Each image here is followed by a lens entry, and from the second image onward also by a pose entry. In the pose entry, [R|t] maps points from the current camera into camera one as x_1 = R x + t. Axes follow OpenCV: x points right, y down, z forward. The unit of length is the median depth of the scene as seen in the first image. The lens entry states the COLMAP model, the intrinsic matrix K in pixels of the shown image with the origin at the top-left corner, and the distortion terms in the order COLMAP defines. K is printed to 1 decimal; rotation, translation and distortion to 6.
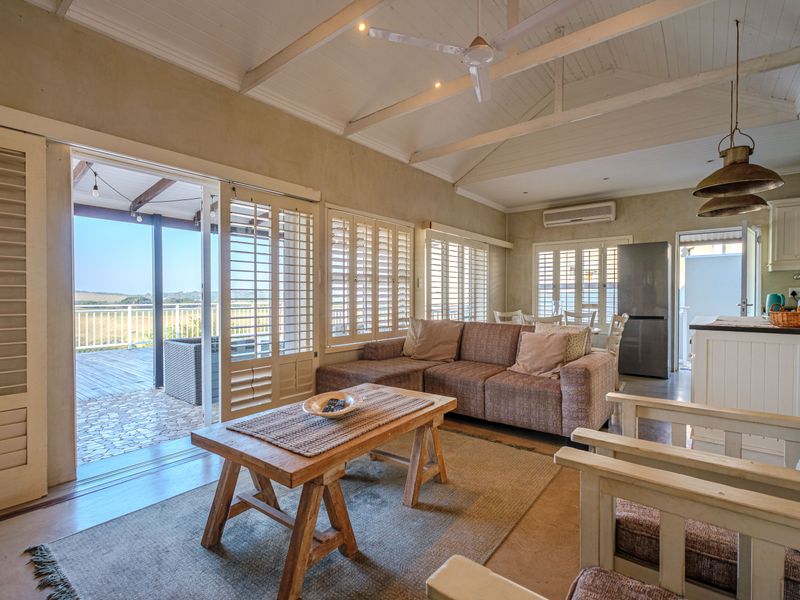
lens RADIAL K [[386.2, 0, 388.1], [0, 386.2, 298.3], [0, 0, 1]] dist [-0.003137, 0.000786]
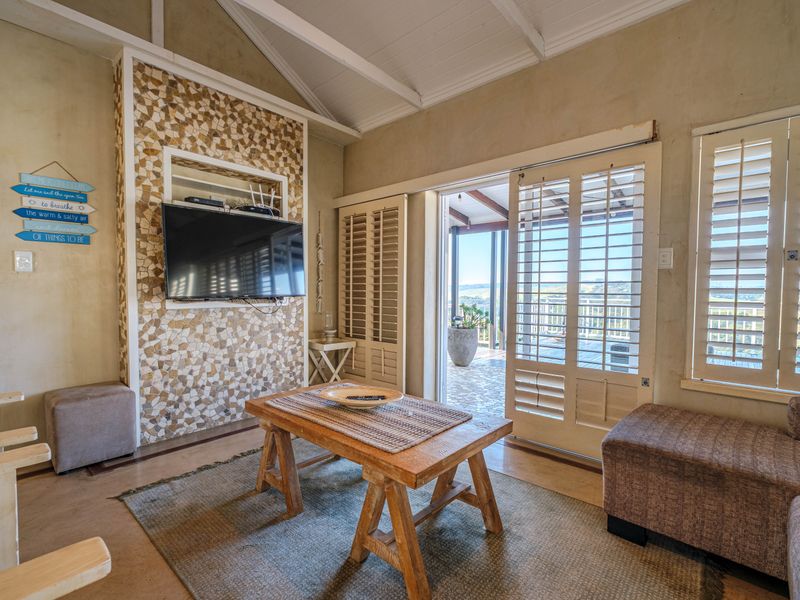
lens RADIAL K [[386.2, 0, 408.6], [0, 386.2, 299.9], [0, 0, 1]] dist [-0.003137, 0.000786]
pose [[-0.045331, 0.023907, -0.998686, 0.355798], [-0.016520, 0.999559, 0.024678, 0.000484], [0.998835, 0.017617, -0.044916, 0.494698]]
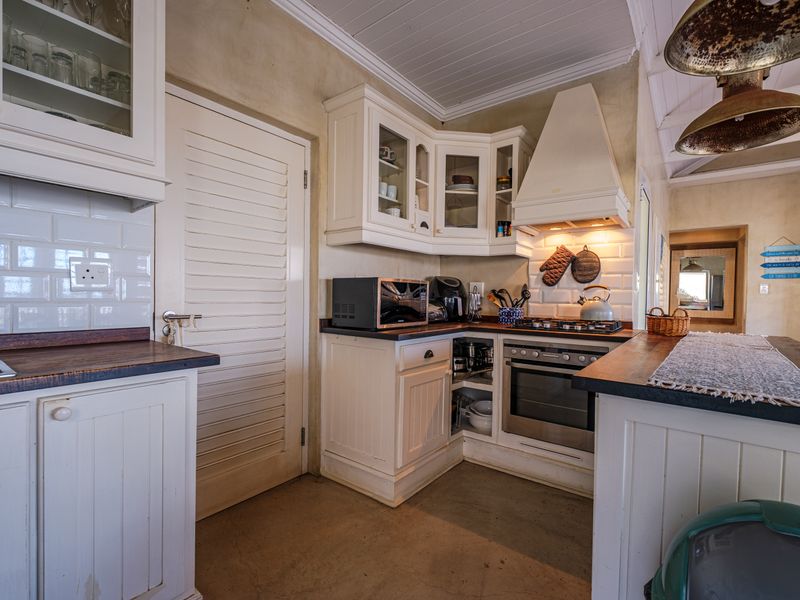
lens RADIAL K [[386.2, 0, 394.1], [0, 386.2, 306.3], [0, 0, 1]] dist [-0.003137, 0.000786]
pose [[-0.999698, -0.014378, 0.019937, 0.868283], [-0.013592, 0.999146, 0.039020, -0.009673], [-0.020481, 0.038738, -0.999040, 1.048181]]
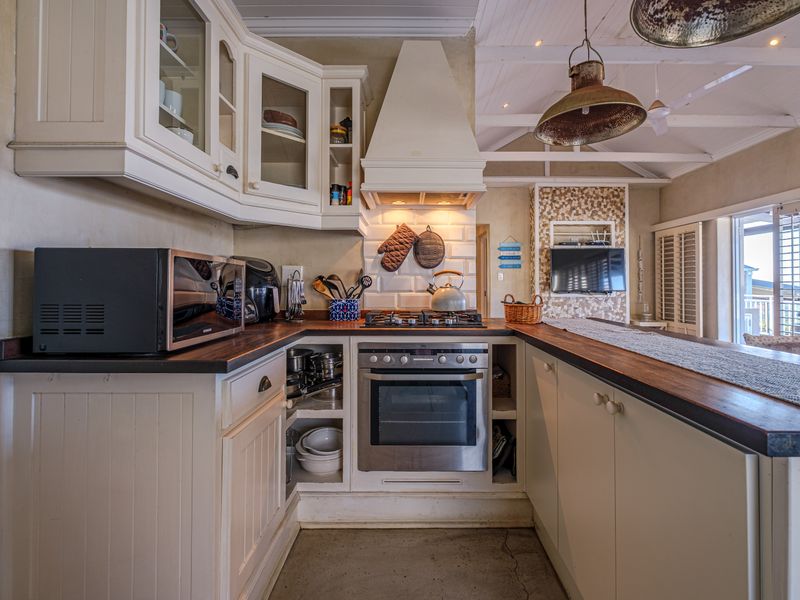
lens RADIAL K [[386.2, 0, 405.6], [0, 386.2, 281.2], [0, 0, 1]] dist [-0.003137, 0.000786]
pose [[-0.789404, -0.009287, -0.613804, 0.941516], [-0.008853, 0.999954, -0.003743, -0.006069], [0.613811, 0.002479, -0.789449, 0.806495]]
